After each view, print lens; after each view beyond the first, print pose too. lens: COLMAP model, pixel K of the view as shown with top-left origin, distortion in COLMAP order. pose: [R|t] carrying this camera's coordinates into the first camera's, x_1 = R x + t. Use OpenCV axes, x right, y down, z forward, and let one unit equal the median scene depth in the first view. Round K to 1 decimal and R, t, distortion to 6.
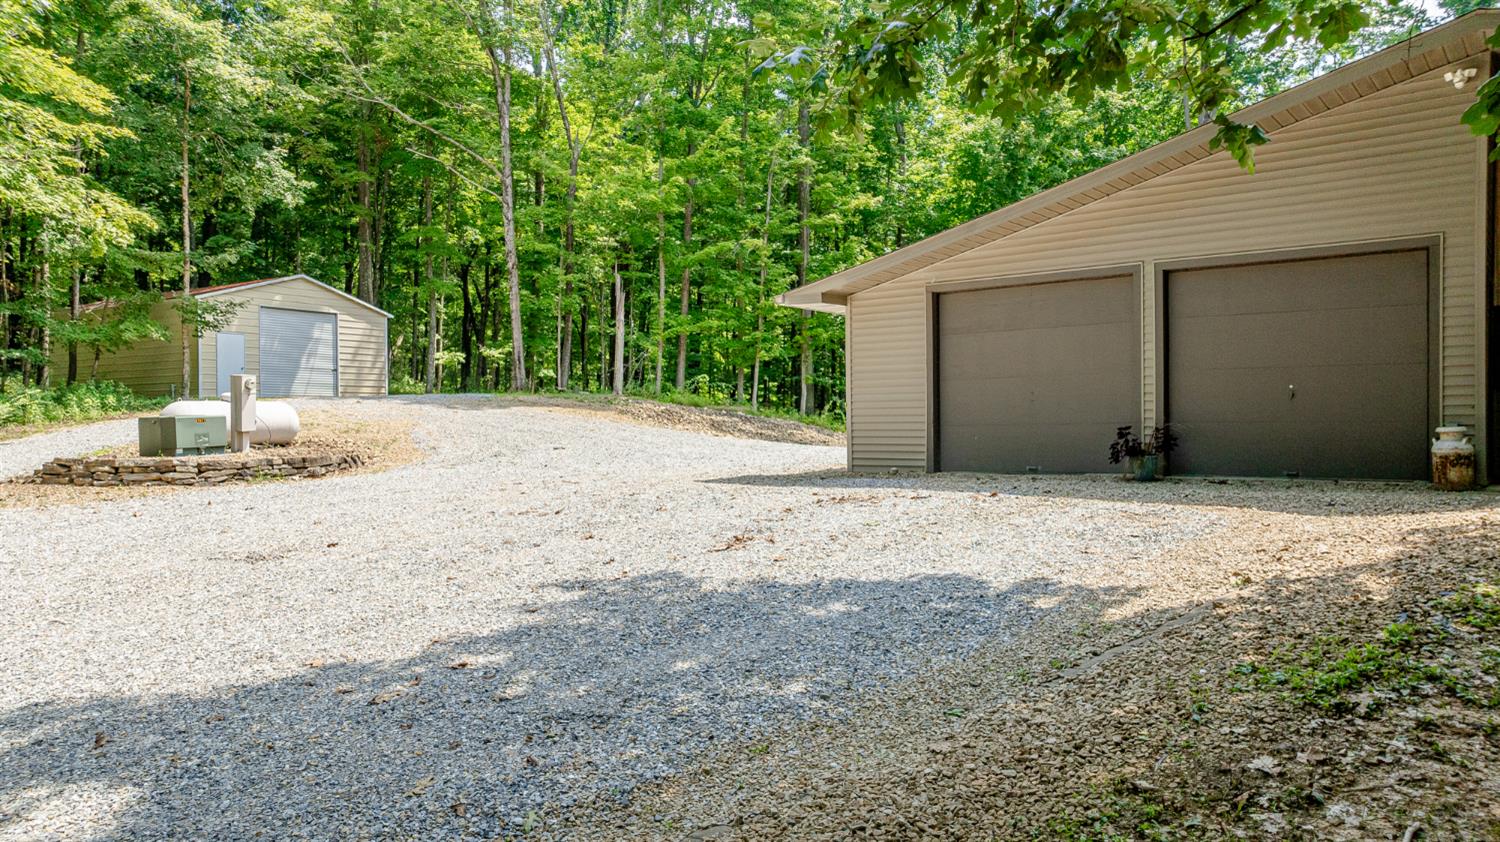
lens RADIAL K [[1064.5, 0, 755.8], [0, 1064.5, 428.9], [0, 0, 1]] dist [-0.007861, -0.001117]
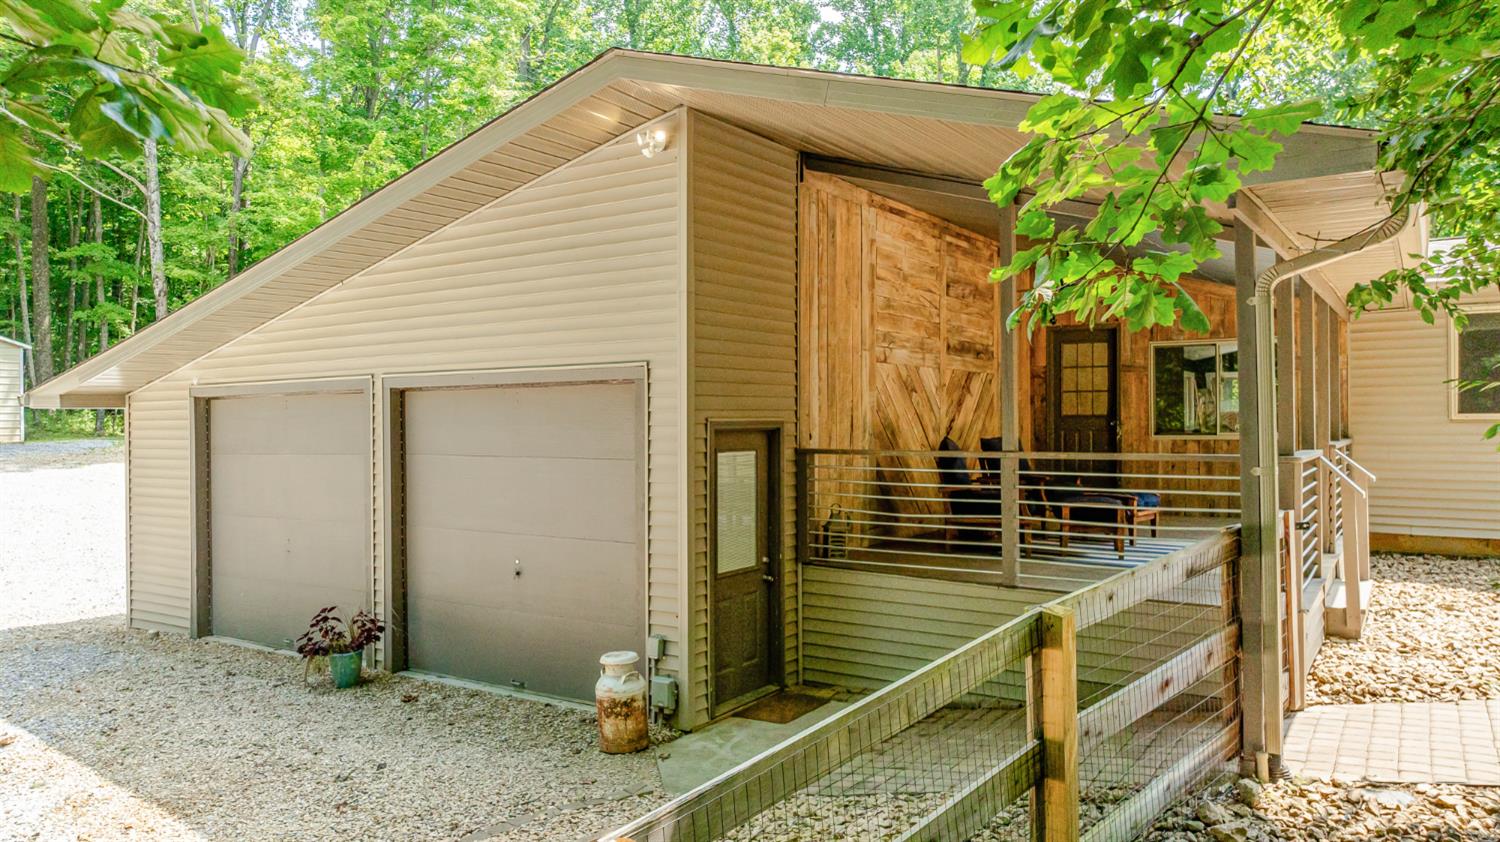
lens RADIAL K [[1060.4, 0, 747.6], [0, 1060.4, 422.4], [0, 0, 1]] dist [-0.025108, 0.025741]
pose [[0.997375, 0.001745, 0.072388, 0.567850], [-0.001512, 0.999993, -0.003276, -0.122878], [-0.072393, 0.003158, 0.997371, 0.258172]]
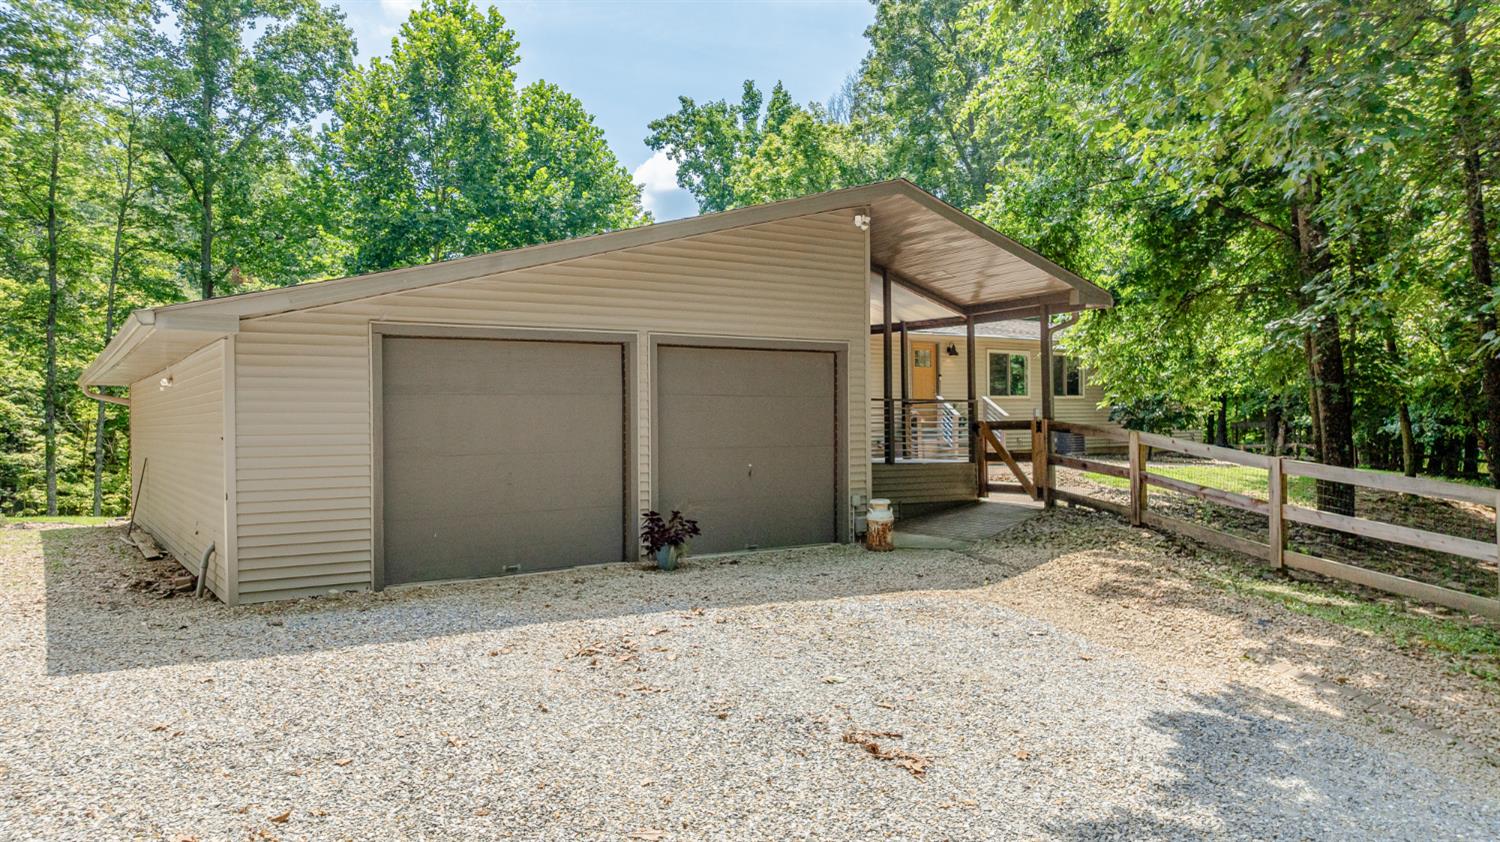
lens RADIAL K [[1060.4, 0, 747.6], [0, 1060.4, 422.4], [0, 0, 1]] dist [-0.025108, 0.025741]
pose [[0.305396, 0.005117, 0.952212, -0.484390], [0.011203, 0.999897, -0.008967, -0.068489], [-0.952160, 0.013406, 0.305307, 0.626900]]
